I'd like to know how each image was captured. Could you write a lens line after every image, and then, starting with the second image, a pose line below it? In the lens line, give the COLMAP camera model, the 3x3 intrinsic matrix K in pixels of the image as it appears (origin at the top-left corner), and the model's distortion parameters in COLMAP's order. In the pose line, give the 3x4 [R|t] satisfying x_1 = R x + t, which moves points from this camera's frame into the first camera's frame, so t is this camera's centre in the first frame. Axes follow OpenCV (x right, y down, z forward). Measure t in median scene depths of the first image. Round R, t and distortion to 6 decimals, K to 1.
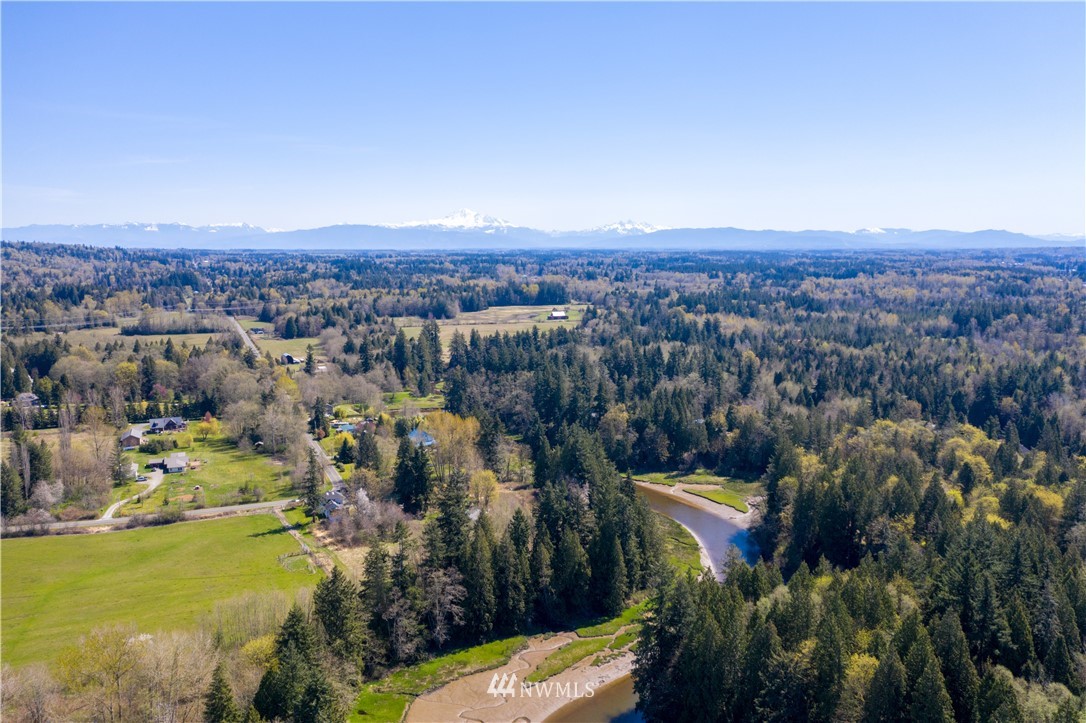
lens RADIAL K [[847.6, 0, 543.0], [0, 847.6, 361.5], [0, 0, 1]] dist [-0.020806, 0.008772]
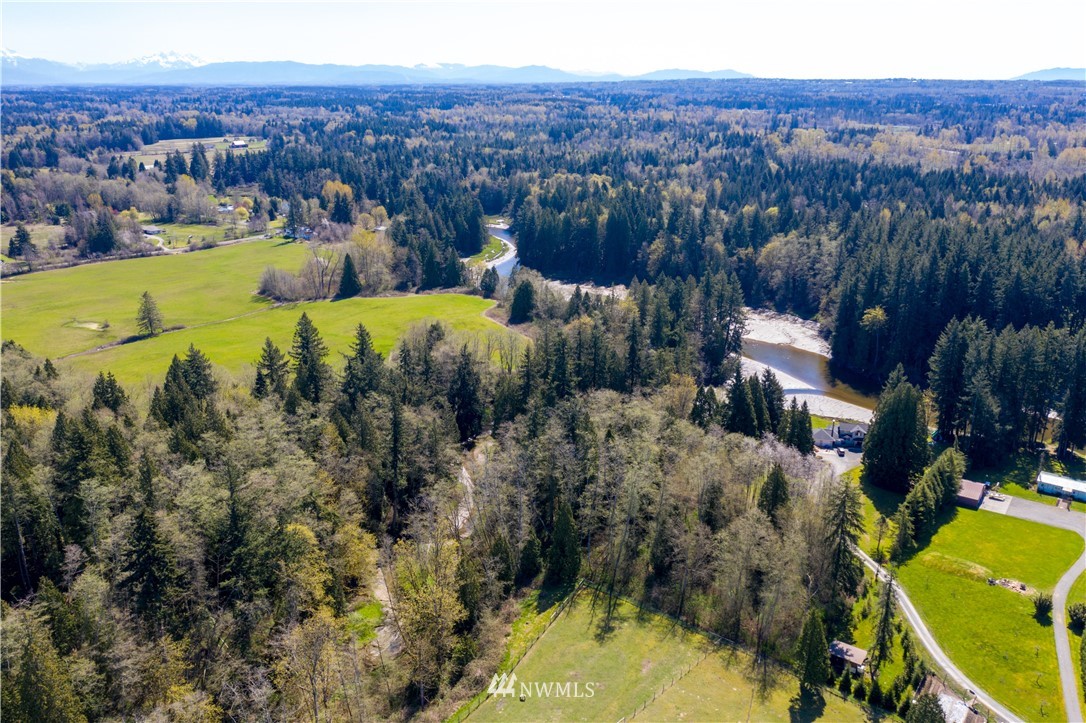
lens RADIAL K [[847.6, 0, 543.0], [0, 847.6, 361.5], [0, 0, 1]] dist [-0.020806, 0.008772]
pose [[0.879292, -0.147957, 0.452719, -0.106666], [0.062296, 0.978086, 0.198662, 0.018924], [-0.472192, -0.146479, 0.869240, -0.138561]]
